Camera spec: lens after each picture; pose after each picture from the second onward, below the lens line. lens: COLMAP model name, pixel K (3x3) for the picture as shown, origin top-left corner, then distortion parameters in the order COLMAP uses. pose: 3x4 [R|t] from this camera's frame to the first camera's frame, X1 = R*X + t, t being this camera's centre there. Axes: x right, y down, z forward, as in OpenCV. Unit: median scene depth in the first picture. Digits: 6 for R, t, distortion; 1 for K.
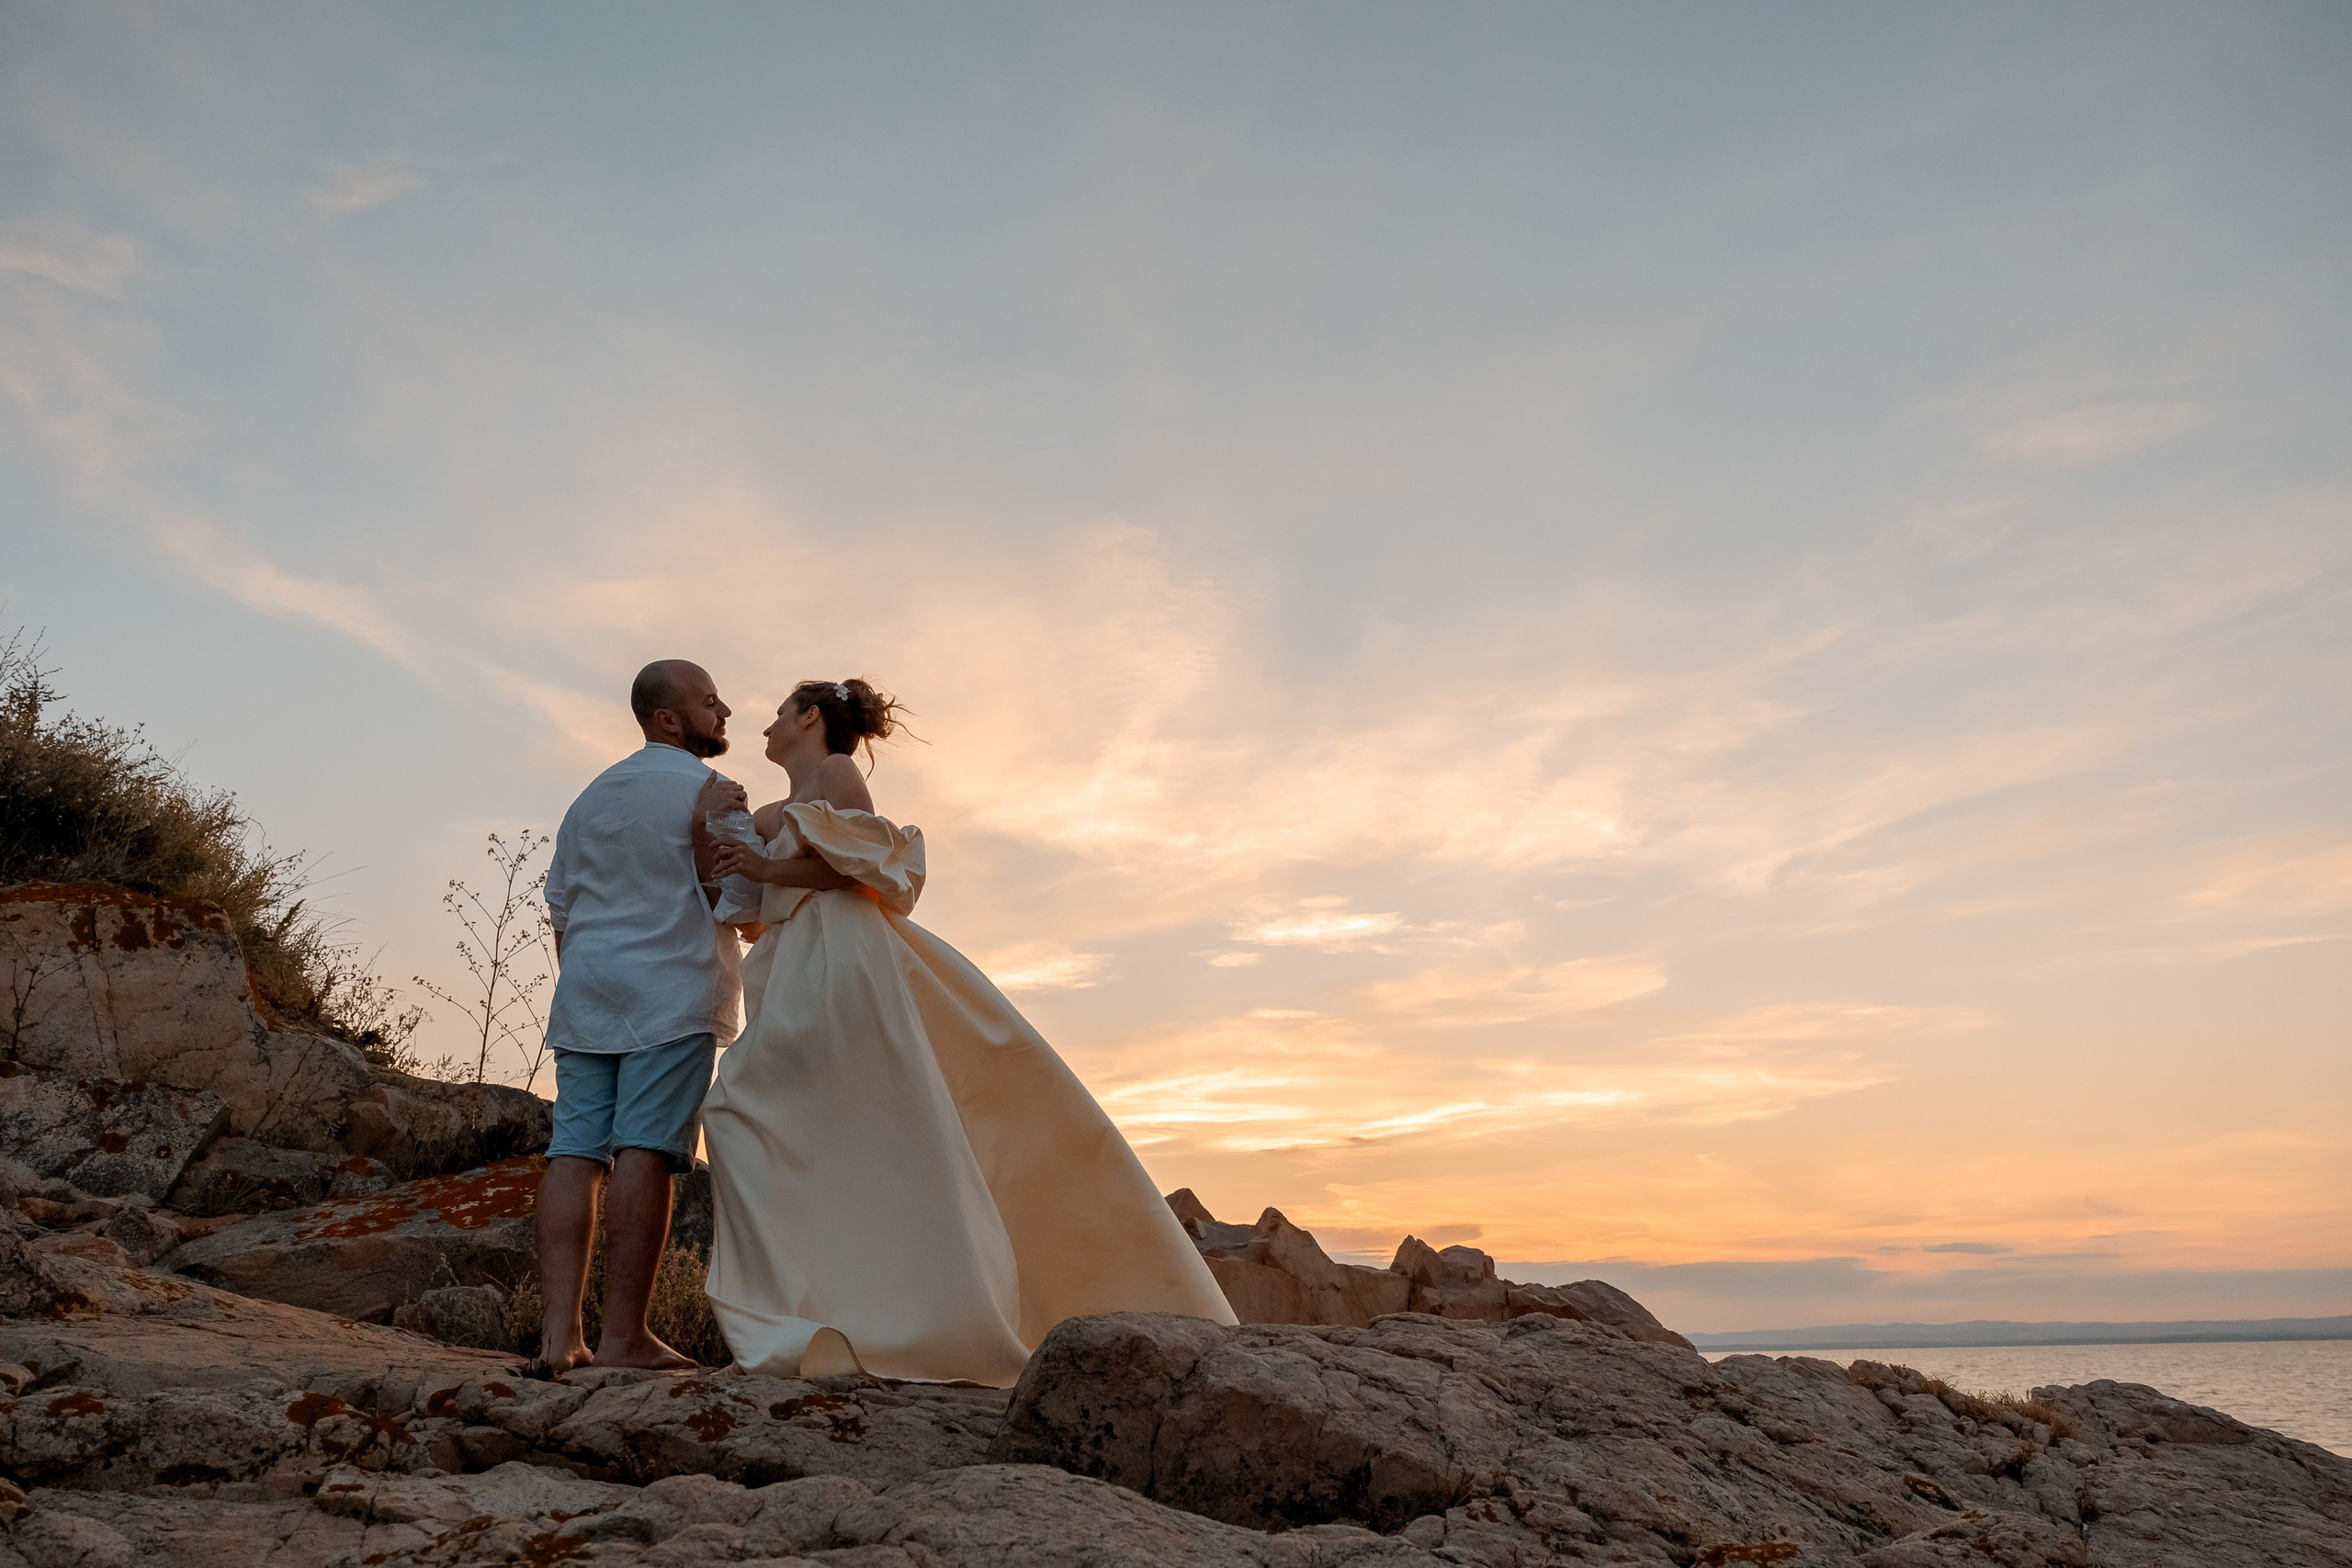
lens RADIAL K [[1630.0, 0, 1173.5], [0, 1630.0, 784.3], [0, 0, 1]] dist [0.017856, 0.001361]
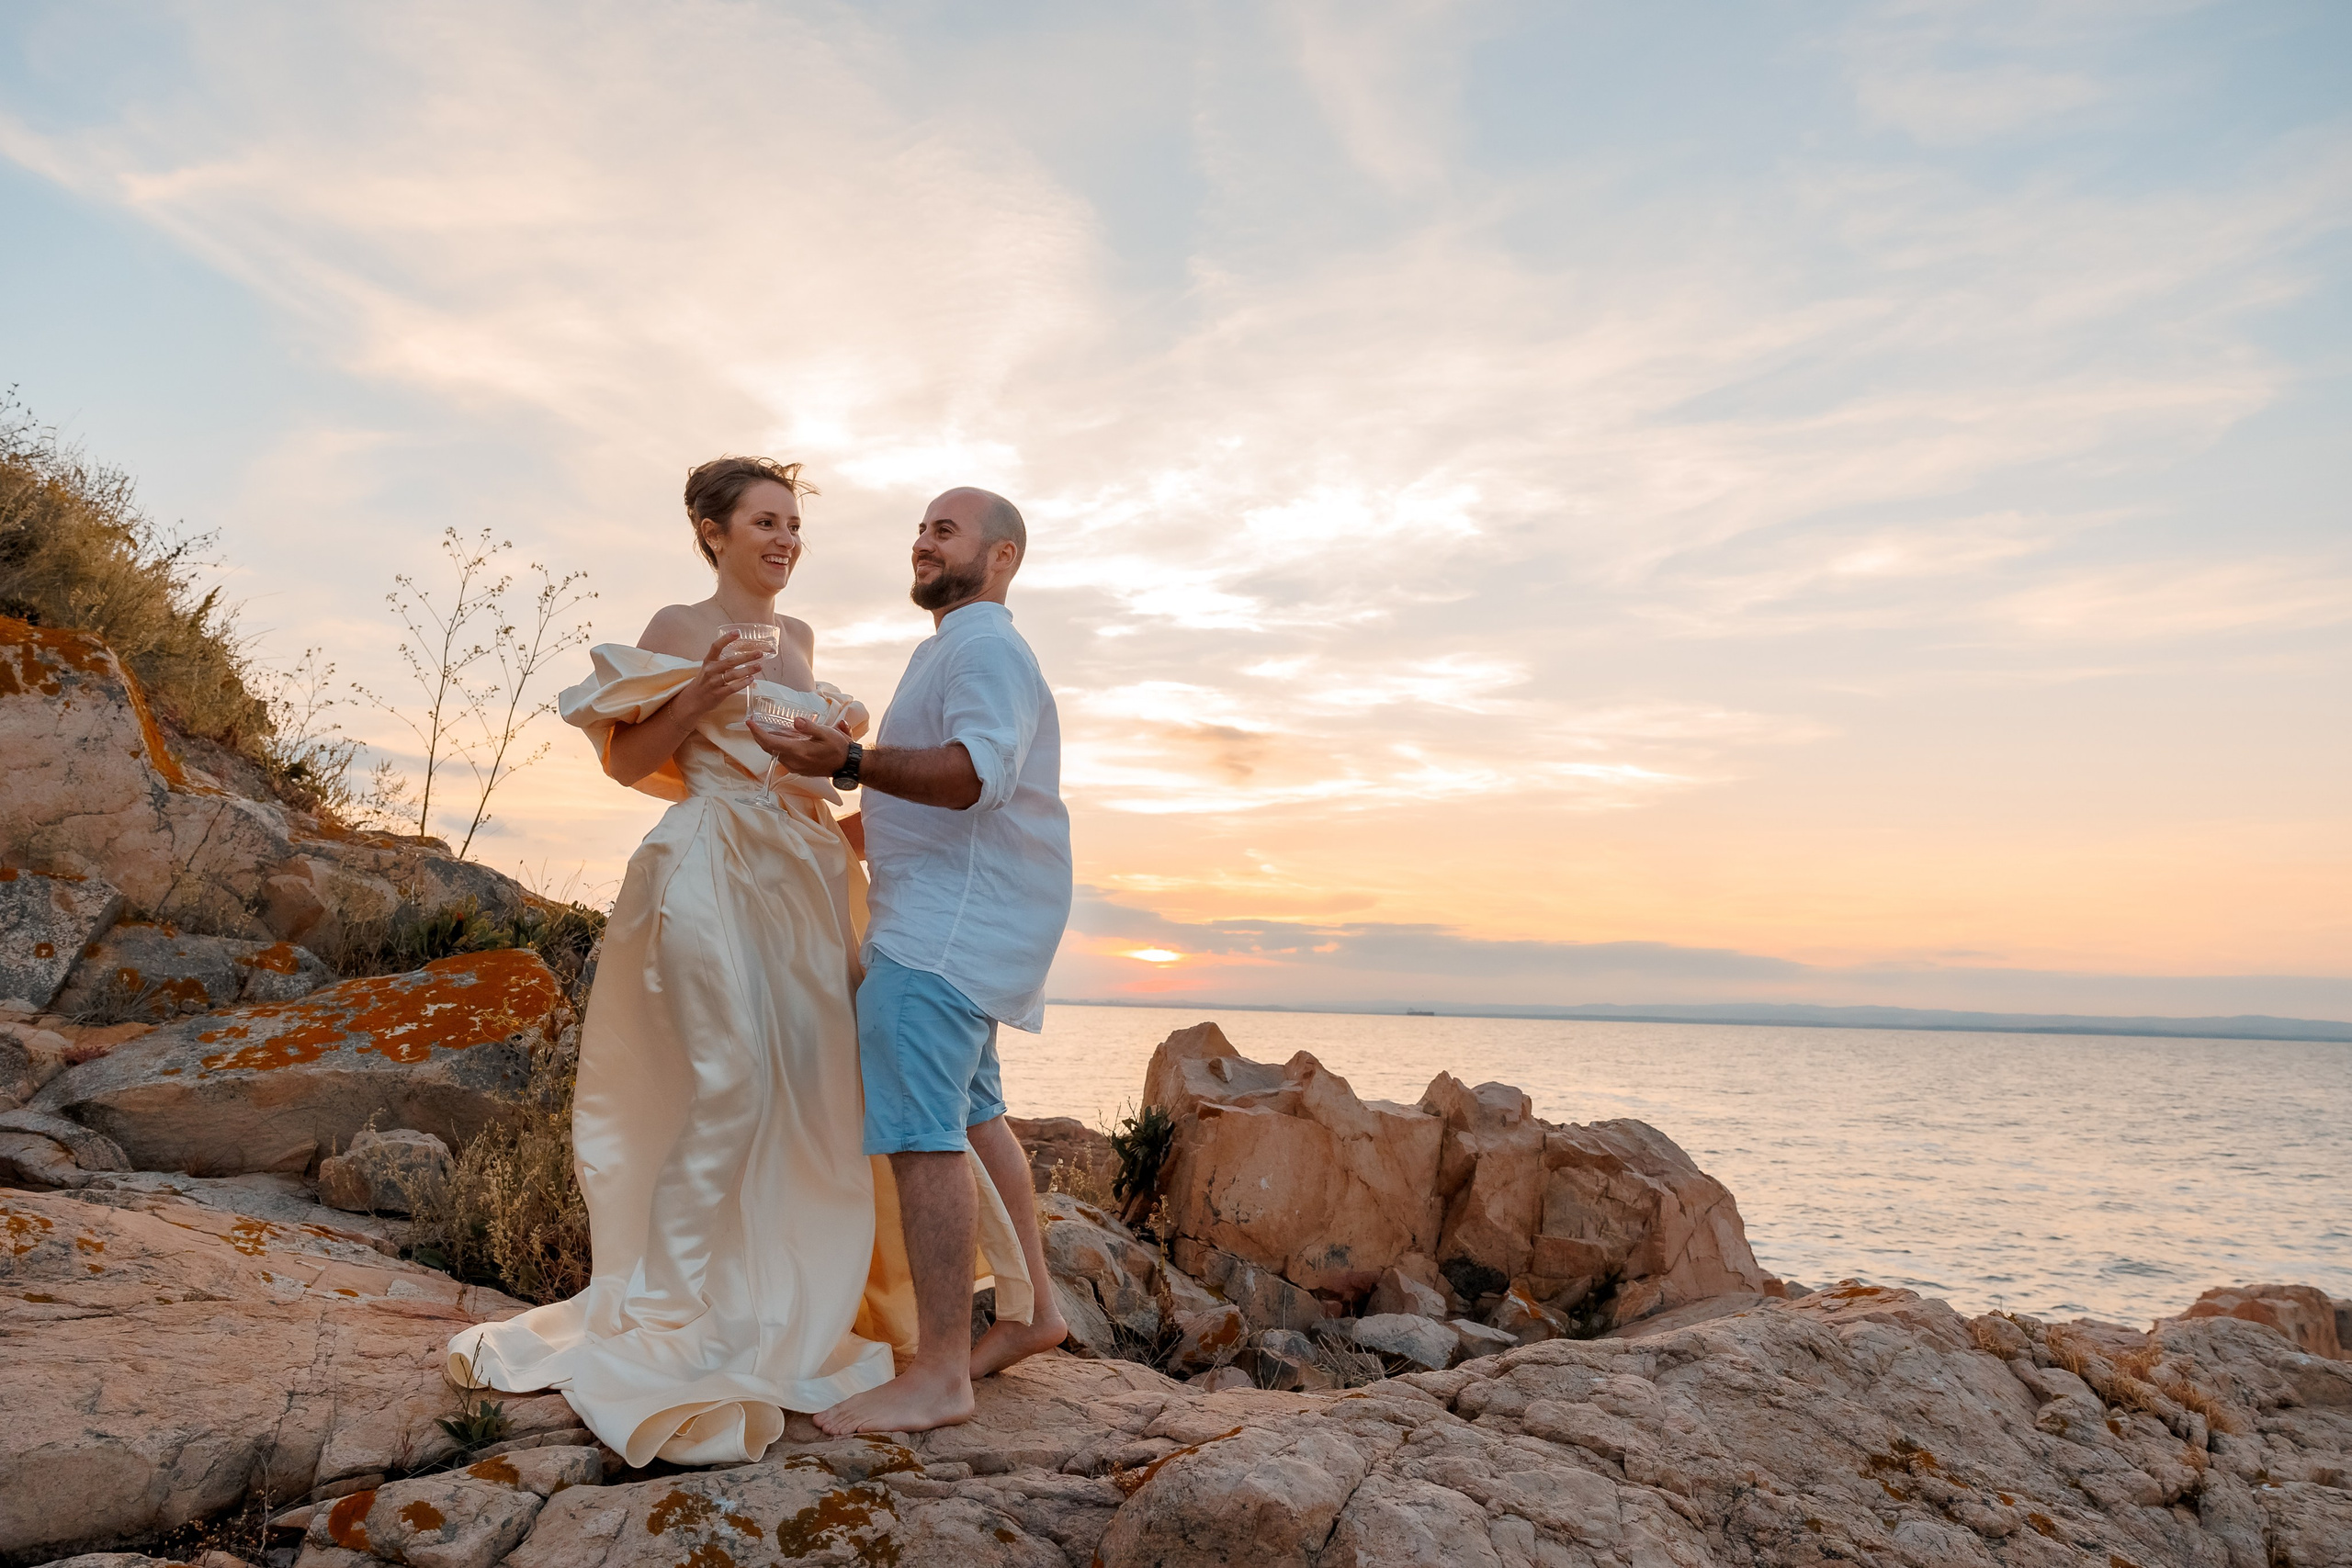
lens RADIAL K [[1630.0, 0, 1177.8], [0, 1630.0, 783.2], [0, 0, 1]] dist [0.017856, 0.001361]
pose [[0.998036, 0.054131, 0.031537, -0.052332], [-0.059346, 0.978174, 0.199133, -0.068783], [-0.020070, -0.200613, 0.979465, 0.158414]]
